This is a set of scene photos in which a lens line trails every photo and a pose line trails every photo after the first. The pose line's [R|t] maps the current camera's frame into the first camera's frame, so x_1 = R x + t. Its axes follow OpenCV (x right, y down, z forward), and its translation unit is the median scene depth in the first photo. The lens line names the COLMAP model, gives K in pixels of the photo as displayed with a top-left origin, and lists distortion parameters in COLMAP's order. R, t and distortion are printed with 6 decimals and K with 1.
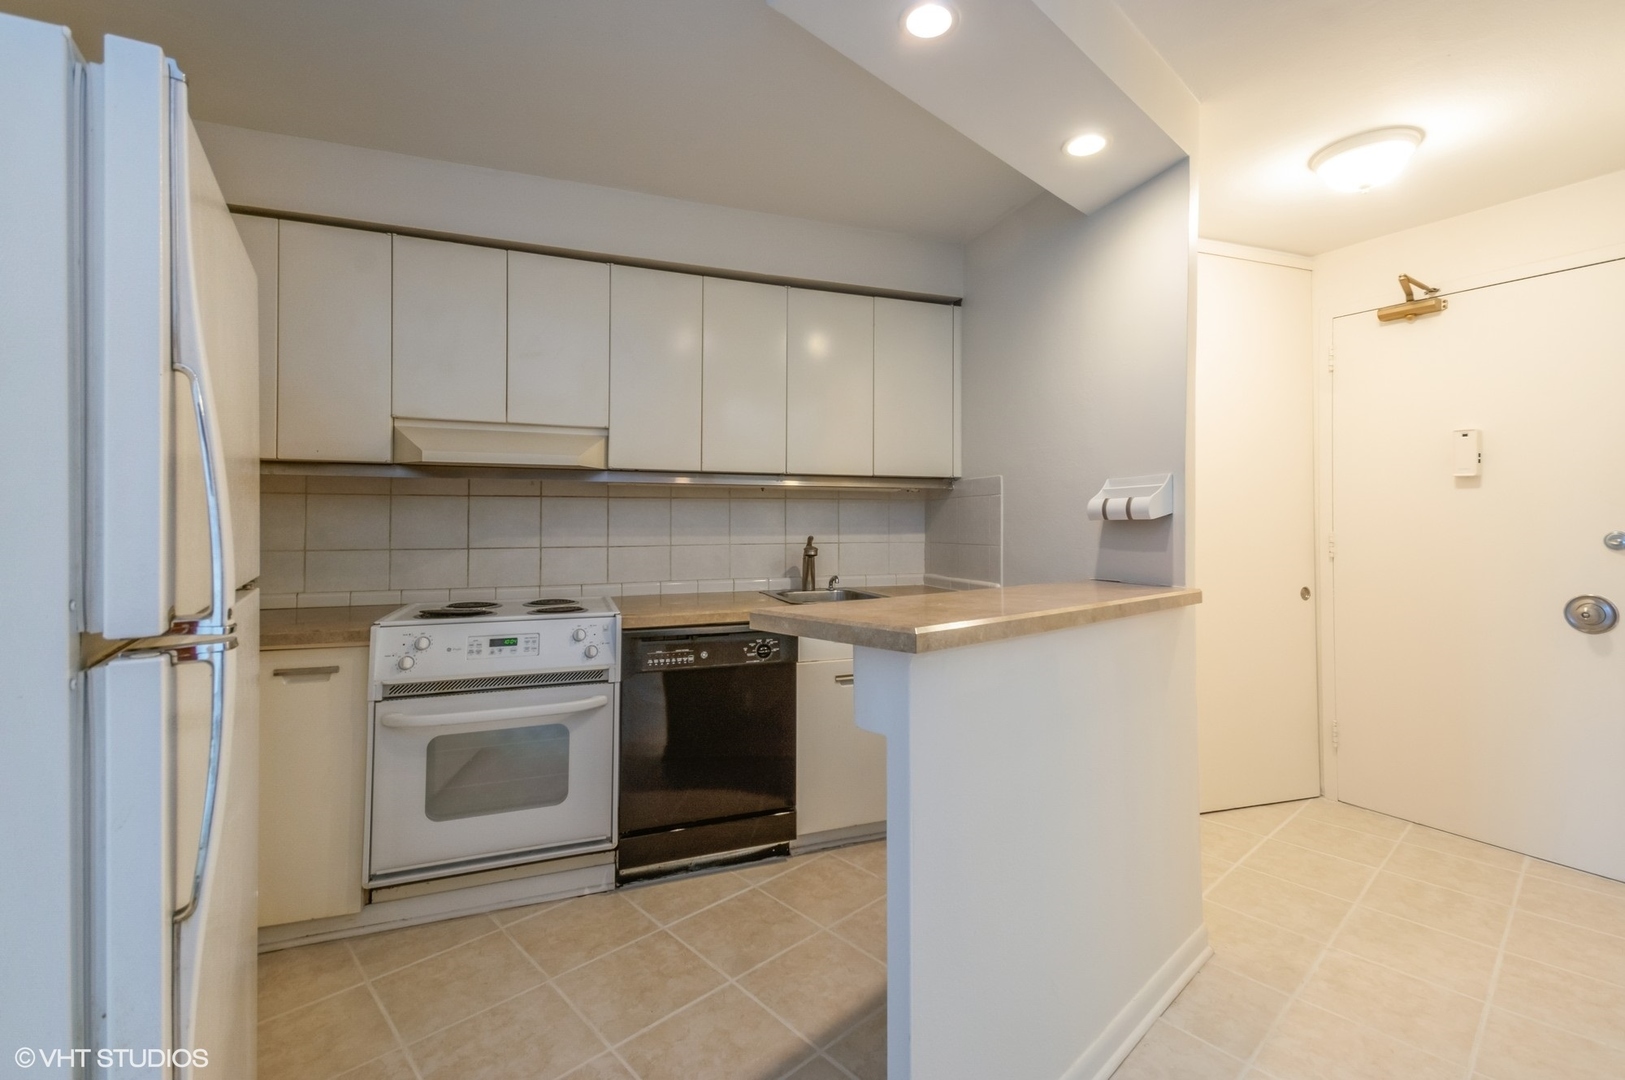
lens RADIAL K [[712.9, 0, 833.4], [0, 712.9, 497.8], [0, 0, 1]] dist [0.021655, -0.012577]
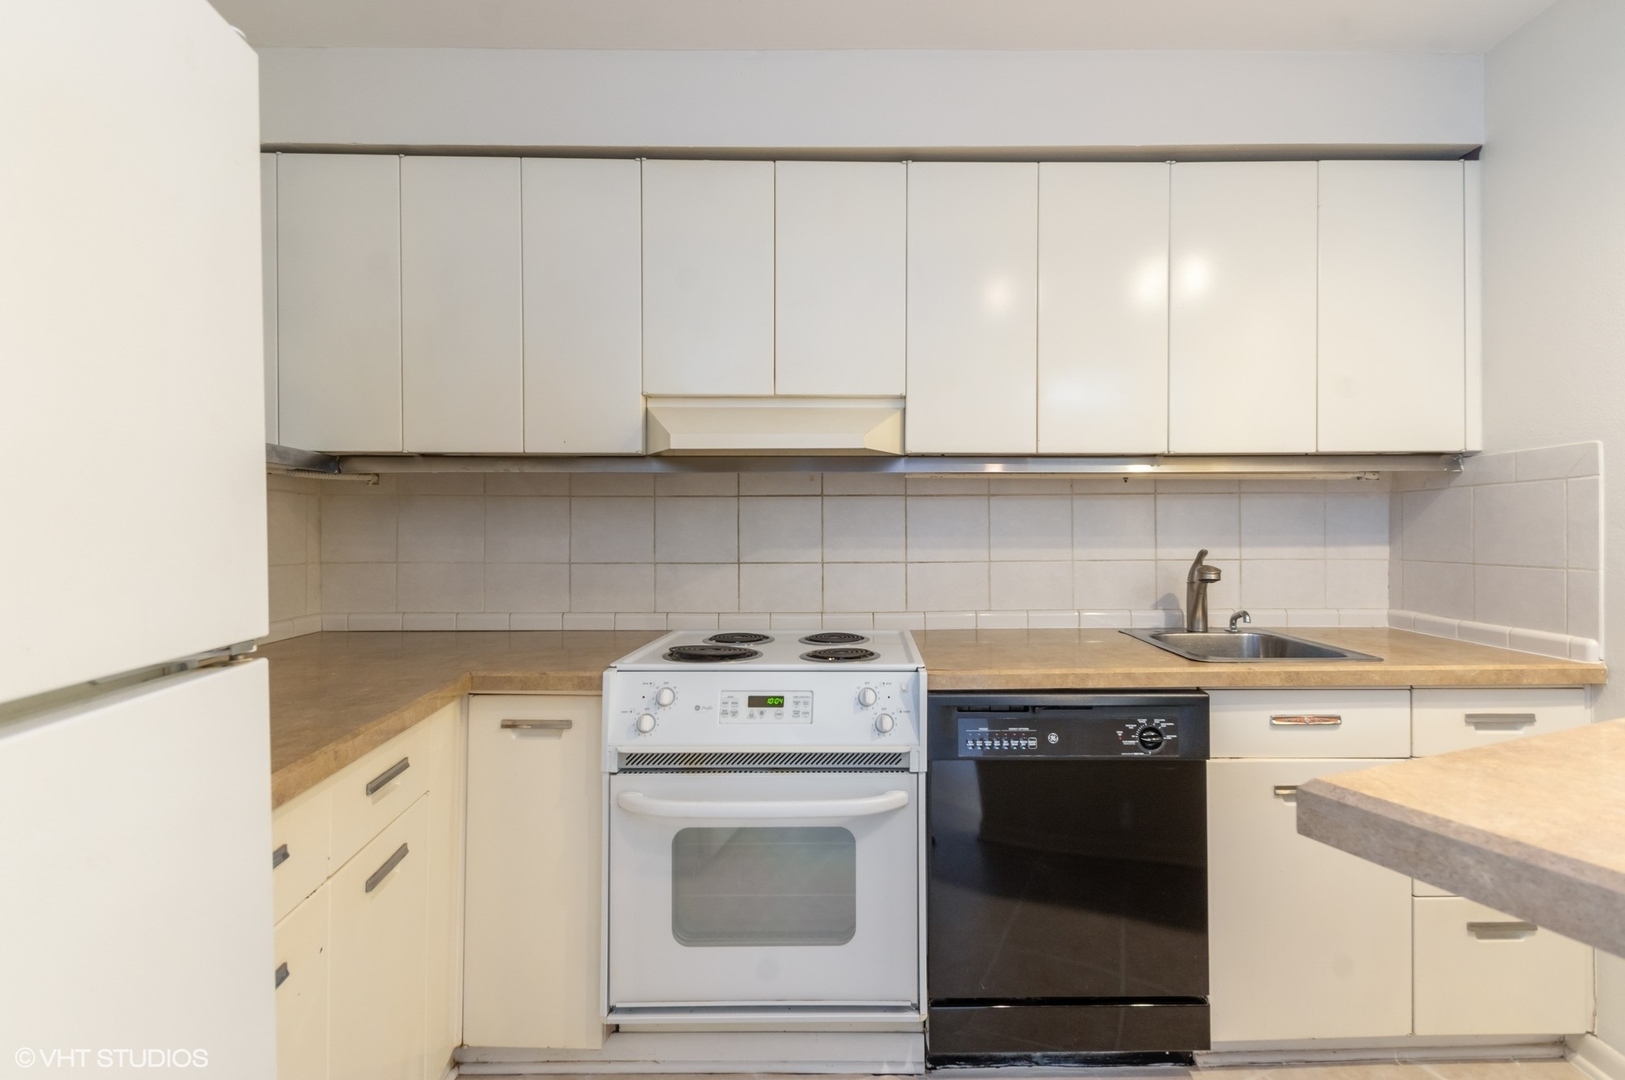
lens RADIAL K [[712.9, 0, 875.6], [0, 712.9, 527.7], [0, 0, 1]] dist [0.021655, -0.012577]
pose [[0.939218, -0.003866, -0.343300, -0.103048], [0.015376, 0.999407, 0.030812, 0.010401], [0.342978, -0.034218, 0.938720, 0.331969]]
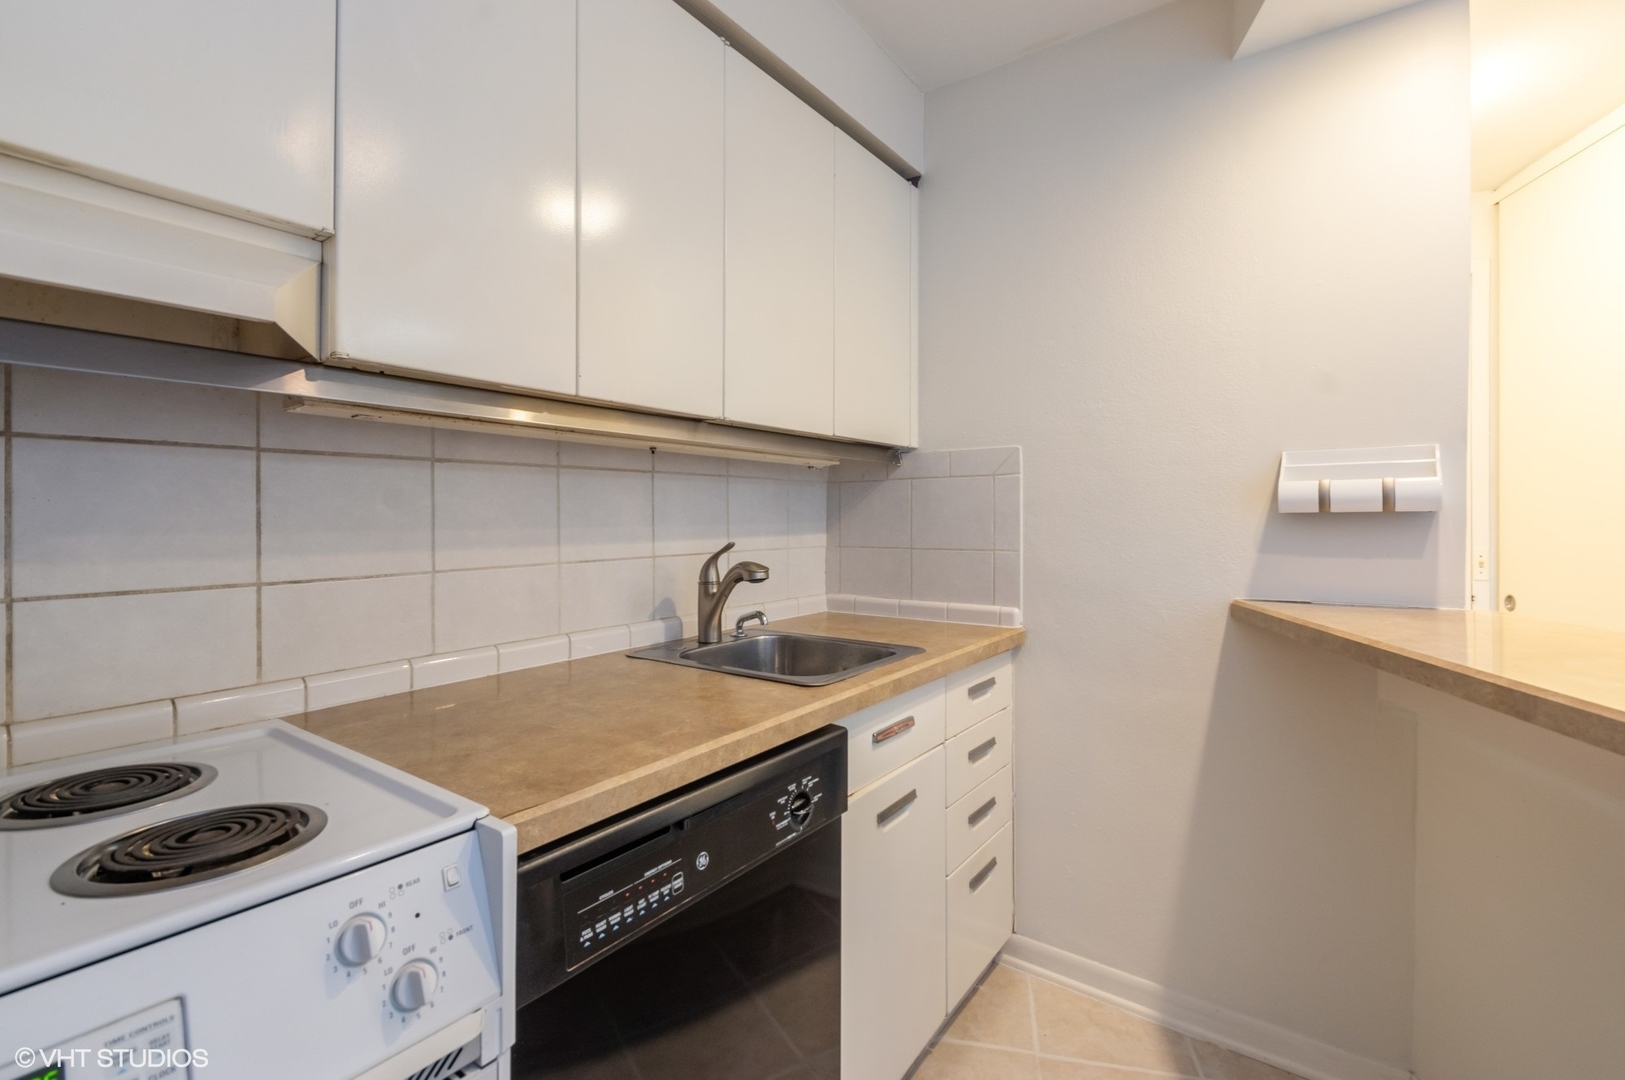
lens RADIAL K [[712.9, 0, 813.3], [0, 712.9, 517.8], [0, 0, 1]] dist [0.021655, -0.012577]
pose [[0.833396, -0.002878, 0.552669, -0.321021], [-0.018087, 0.999309, 0.032479, 0.019489], [-0.552380, -0.037064, 0.832768, 0.606827]]
